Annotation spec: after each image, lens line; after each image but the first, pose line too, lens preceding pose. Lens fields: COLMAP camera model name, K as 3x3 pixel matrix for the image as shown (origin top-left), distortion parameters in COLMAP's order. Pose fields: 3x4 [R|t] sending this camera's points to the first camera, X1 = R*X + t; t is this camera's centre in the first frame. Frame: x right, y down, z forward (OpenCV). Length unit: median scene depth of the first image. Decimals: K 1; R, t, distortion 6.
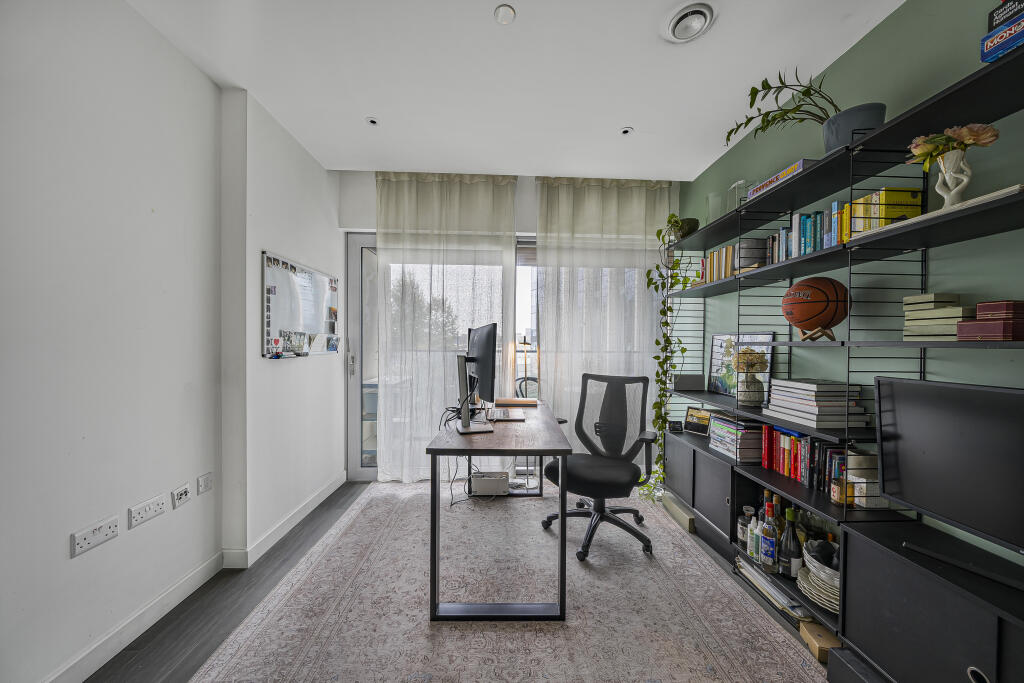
lens RADIAL K [[355.1, 0, 512.0], [0, 355.1, 341.5], [0, 0, 1]] dist [-0.000356, -0.000036]
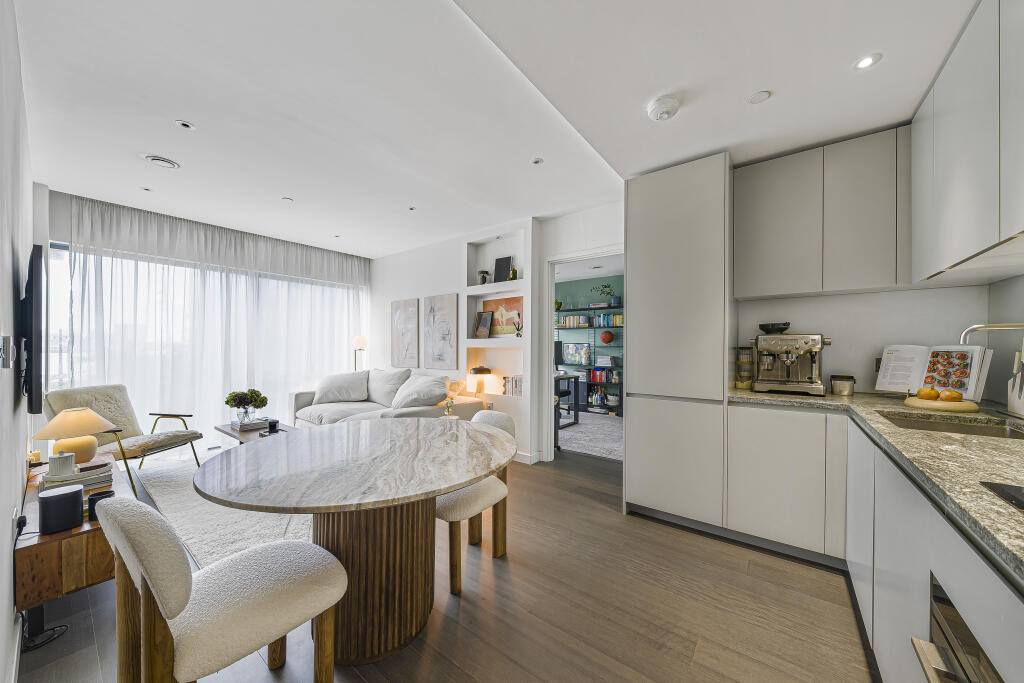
lens RADIAL K [[355.1, 0, 512.0], [0, 355.1, 341.5], [0, 0, 1]] dist [-0.000356, -0.000036]
pose [[0.631626, 0.001371, 0.775272, -2.756833], [0.012075, 0.999860, -0.011606, -0.013328], [-0.775180, 0.016692, 0.631520, -0.681045]]
